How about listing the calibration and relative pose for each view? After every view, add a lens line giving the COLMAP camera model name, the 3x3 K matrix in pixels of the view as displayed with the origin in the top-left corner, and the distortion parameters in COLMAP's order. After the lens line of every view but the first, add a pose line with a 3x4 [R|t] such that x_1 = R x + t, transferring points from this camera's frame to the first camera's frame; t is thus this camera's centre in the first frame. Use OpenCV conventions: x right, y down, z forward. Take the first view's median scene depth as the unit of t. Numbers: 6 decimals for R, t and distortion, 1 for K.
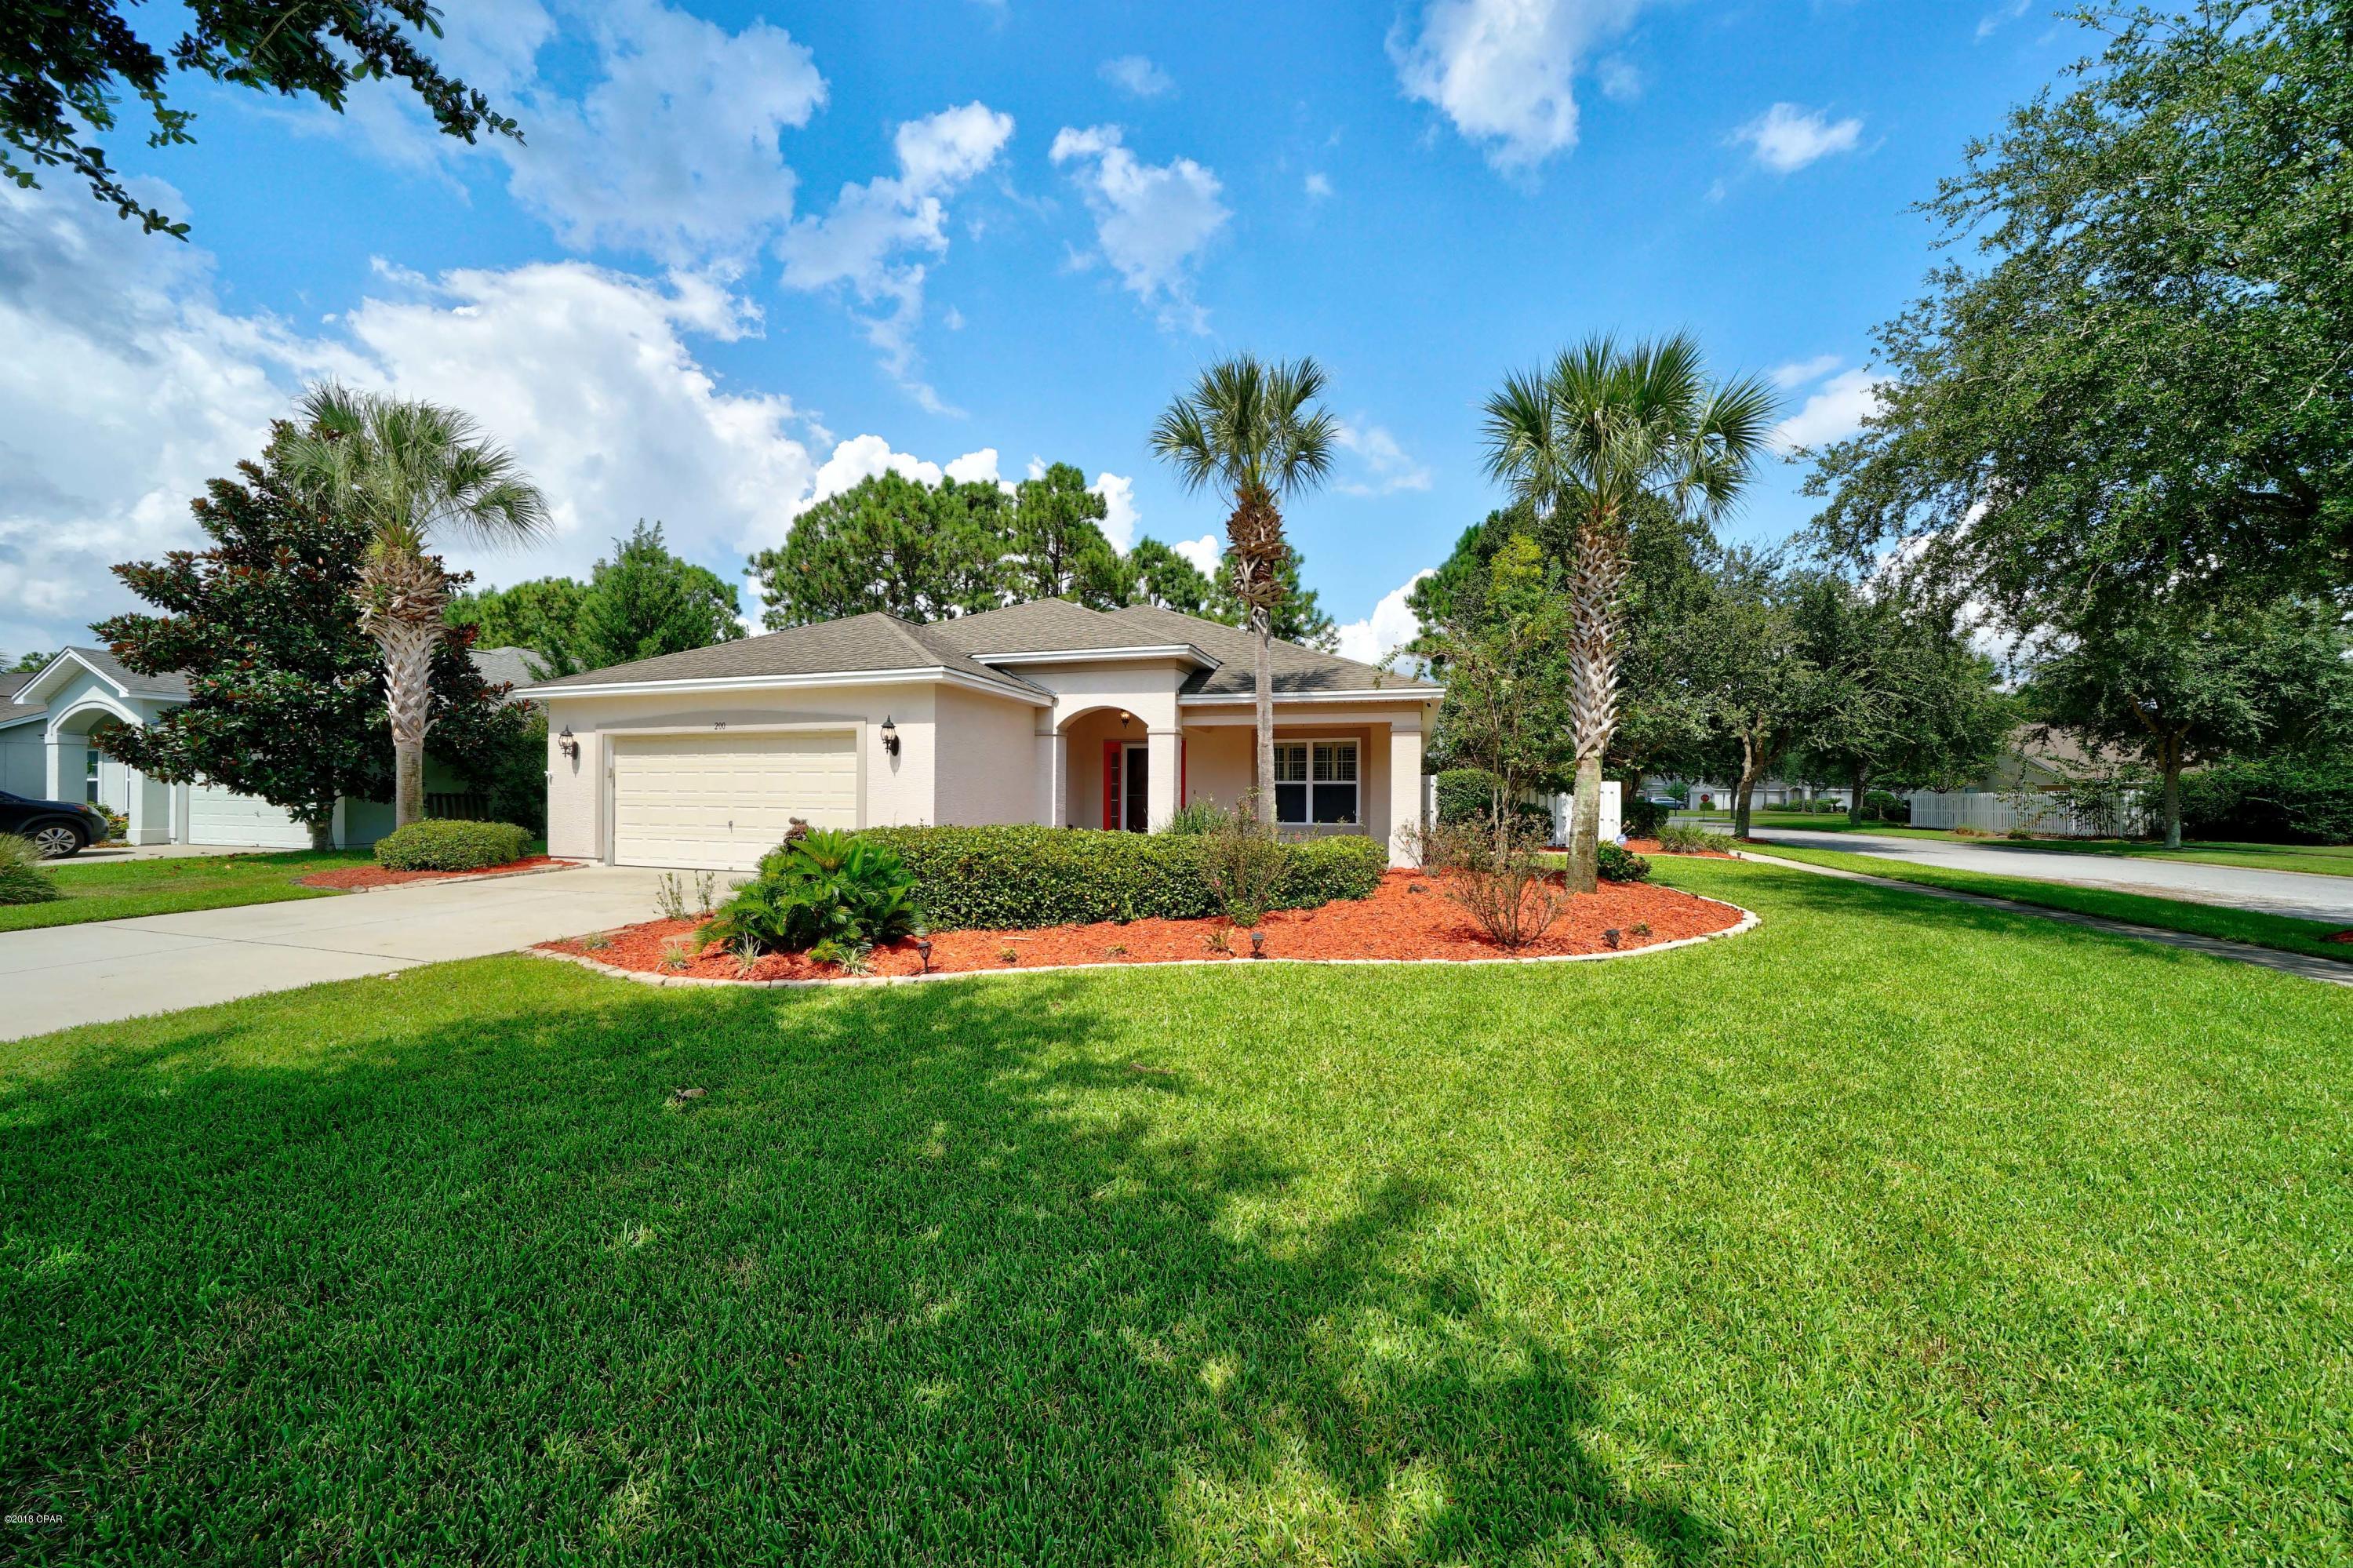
lens RADIAL K [[828.0, 0, 1163.6], [0, 828.0, 791.0], [0, 0, 1]] dist [-0.018940, 0.000000]
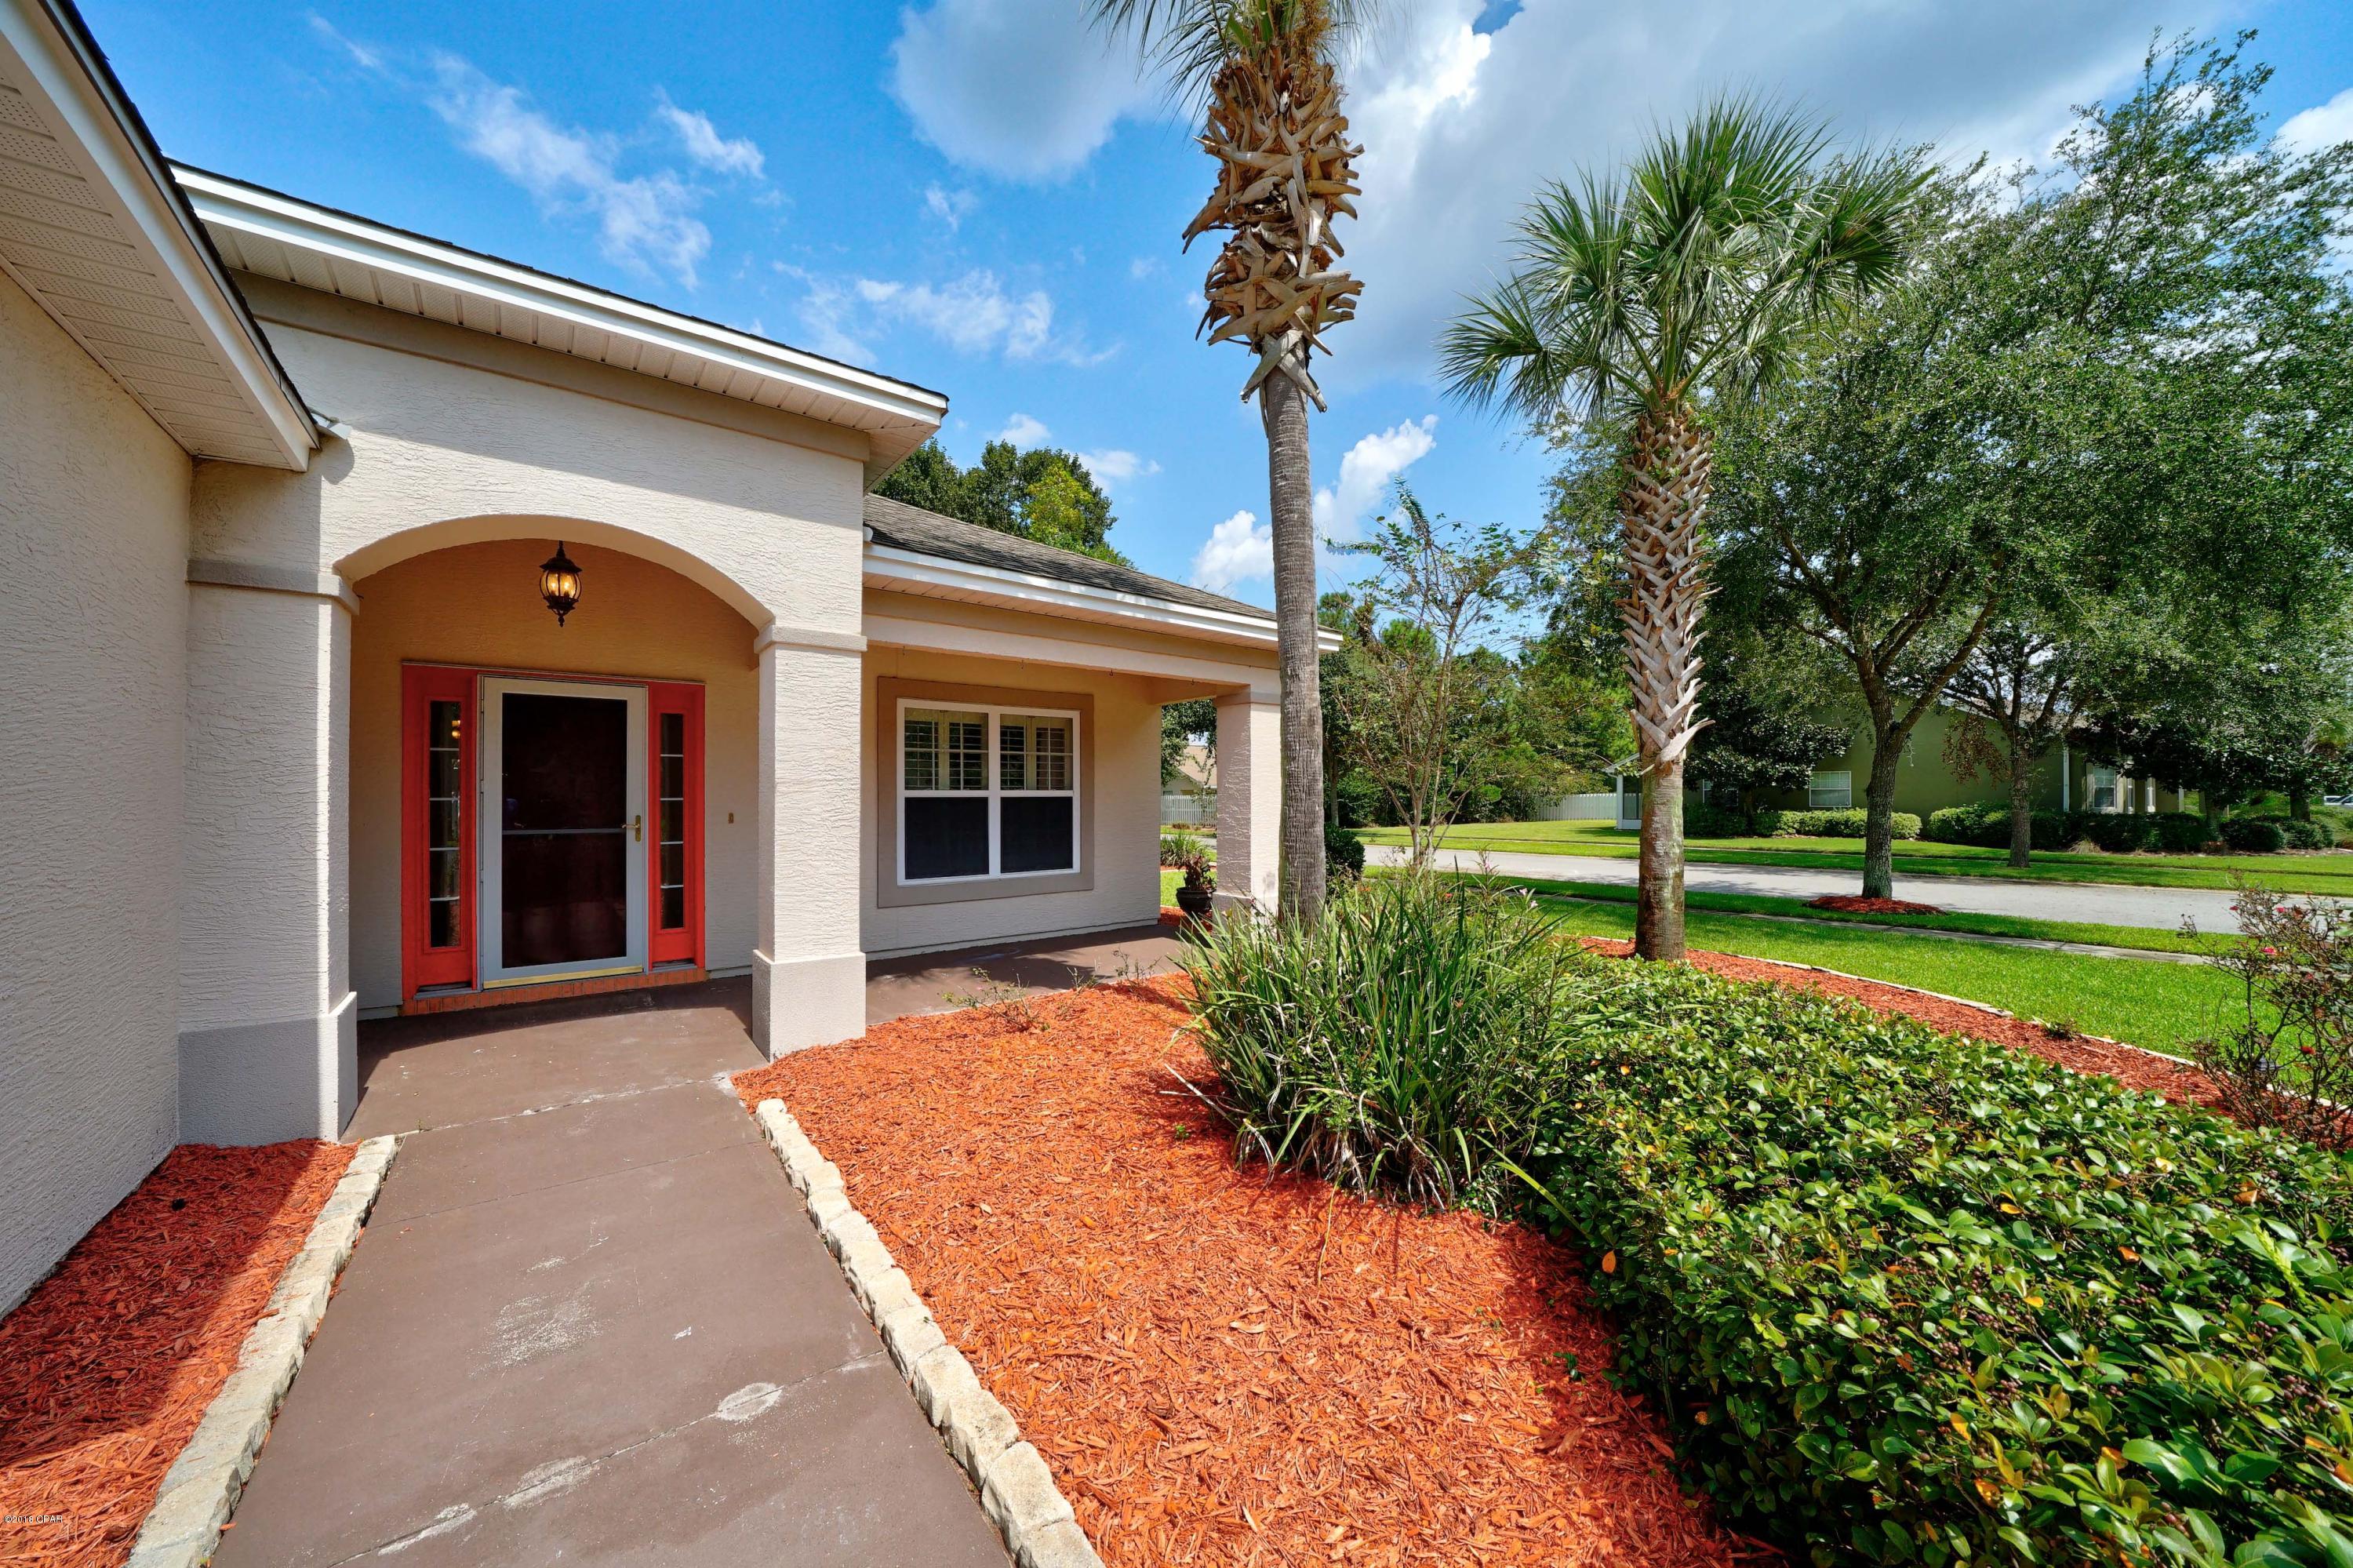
lens RADIAL K [[828.0, 0, 1163.6], [0, 828.0, 791.0], [0, 0, 1]] dist [-0.018940, 0.000000]
pose [[0.564039, -0.001523, 0.825747, -0.187391], [0.013360, 0.999884, -0.007282, -0.007696], [-0.825640, 0.015140, 0.563994, 0.679496]]
